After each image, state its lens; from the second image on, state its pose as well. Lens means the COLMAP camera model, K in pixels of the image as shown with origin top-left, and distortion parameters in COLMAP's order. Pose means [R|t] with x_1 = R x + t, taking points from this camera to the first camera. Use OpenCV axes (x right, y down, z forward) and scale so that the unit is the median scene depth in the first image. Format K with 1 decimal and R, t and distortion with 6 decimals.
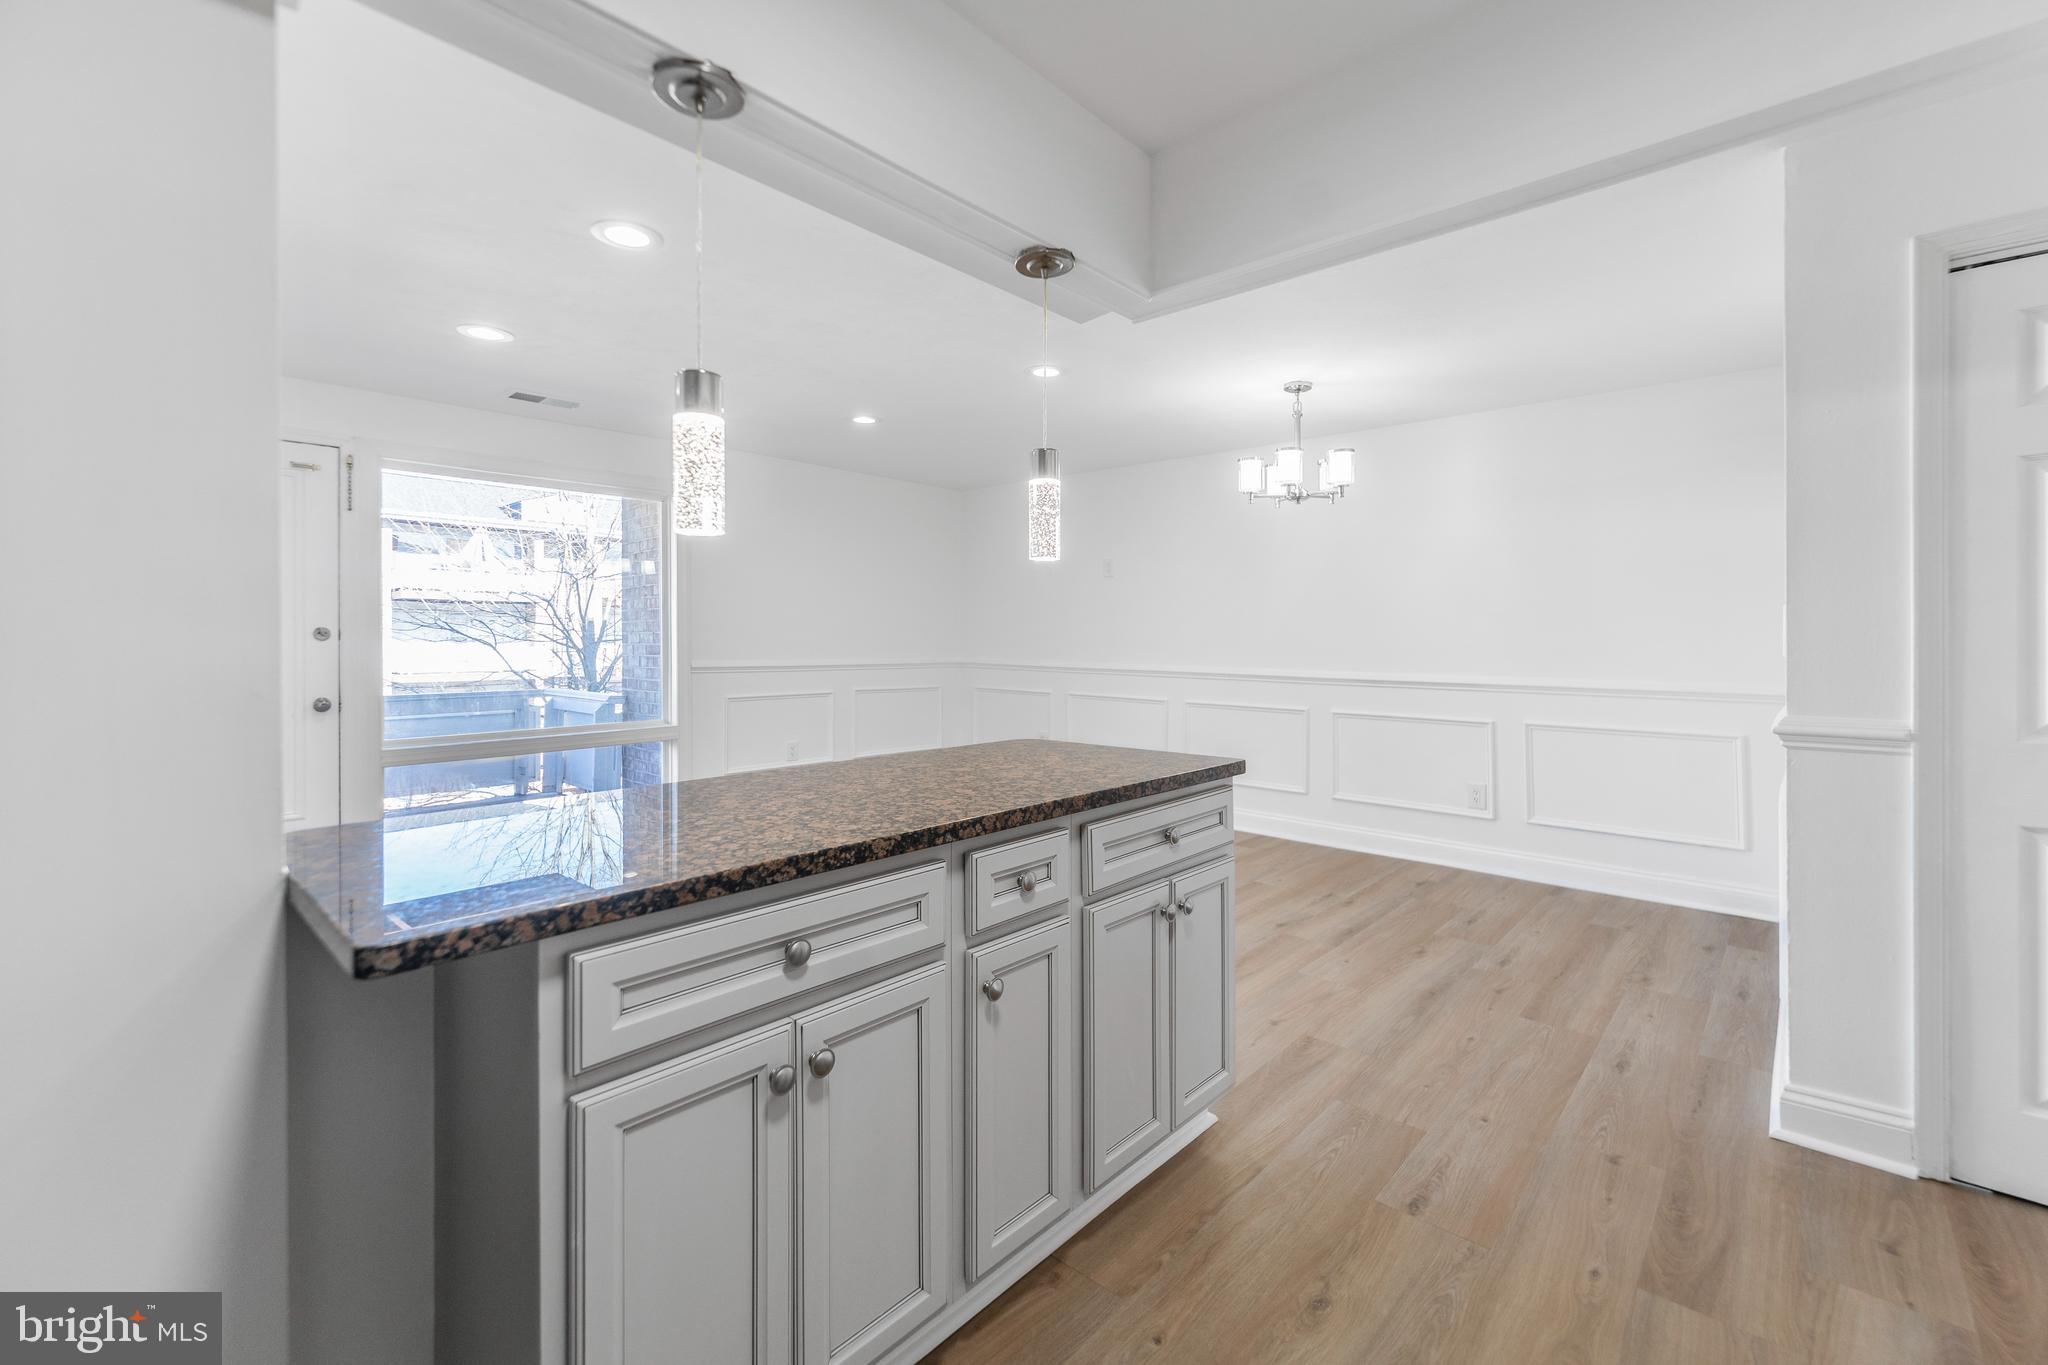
lens RADIAL K [[859.7, 0, 1044.0], [0, 859.7, 640.1], [0, 0, 1]] dist [-0.000139, 0.000147]
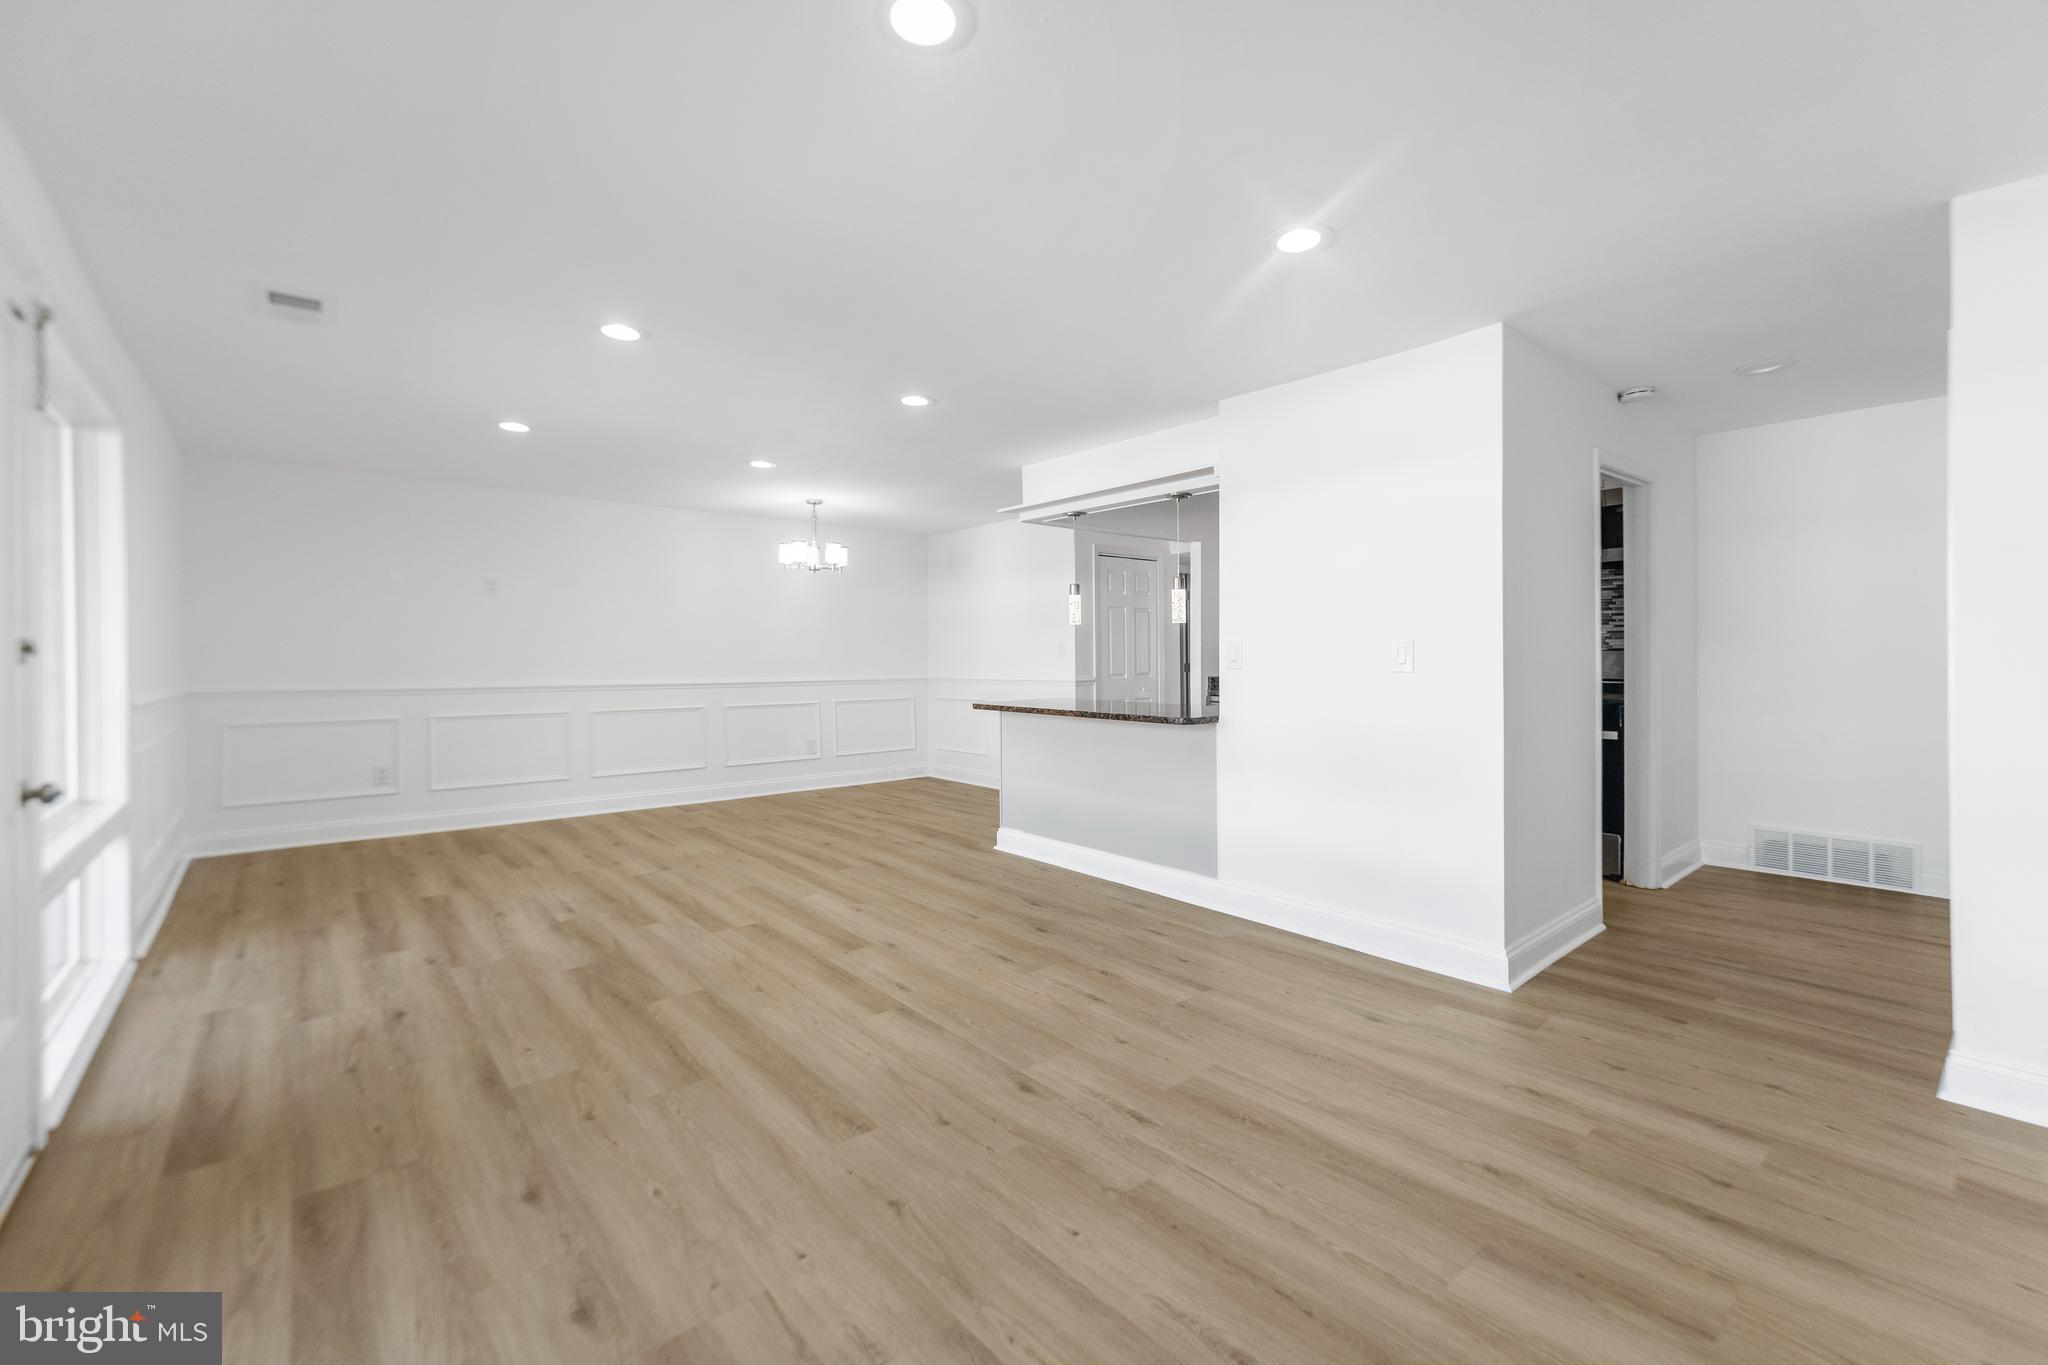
lens RADIAL K [[855.5, 0, 1056.3], [0, 855.5, 655.2], [0, 0, 1]] dist [0.002439, 0.000138]
pose [[0.121443, -0.004709, 0.992587, -2.439926], [0.008183, 0.999960, 0.003742, -0.006231], [-0.992565, 0.007668, 0.121477, 0.671631]]
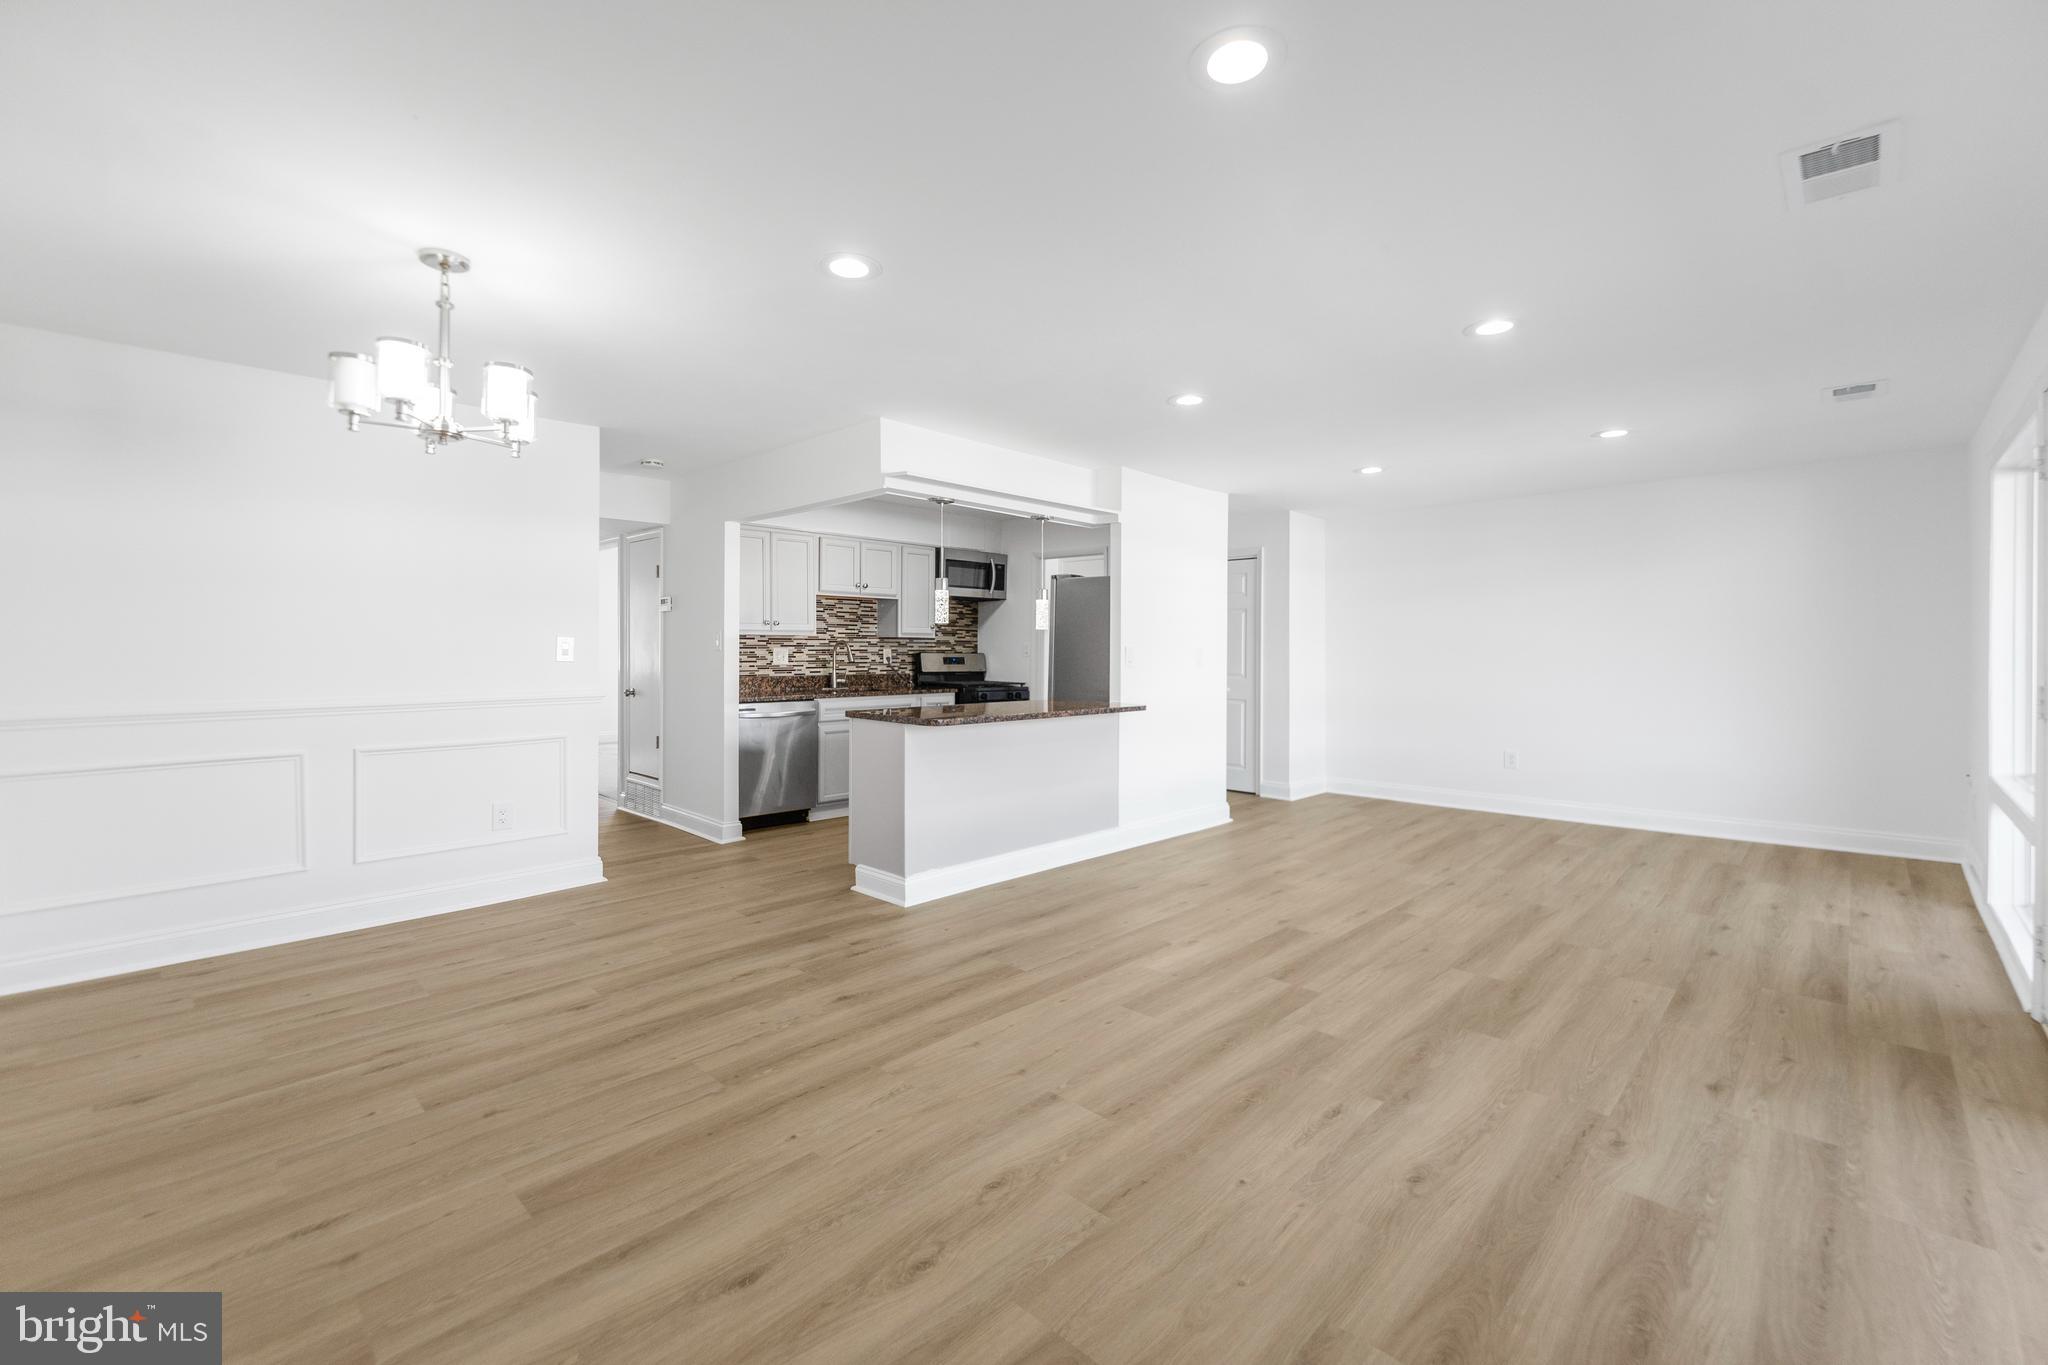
lens RADIAL K [[851.7, 0, 1018.0], [0, 851.7, 651.8], [0, 0, 1]] dist [0.000142, -0.000221]
pose [[-0.998557, -0.006589, 0.053292, -0.312121], [-0.006386, 0.999972, 0.003965, -0.020878], [-0.053316, 0.003619, -0.998571, 3.098742]]
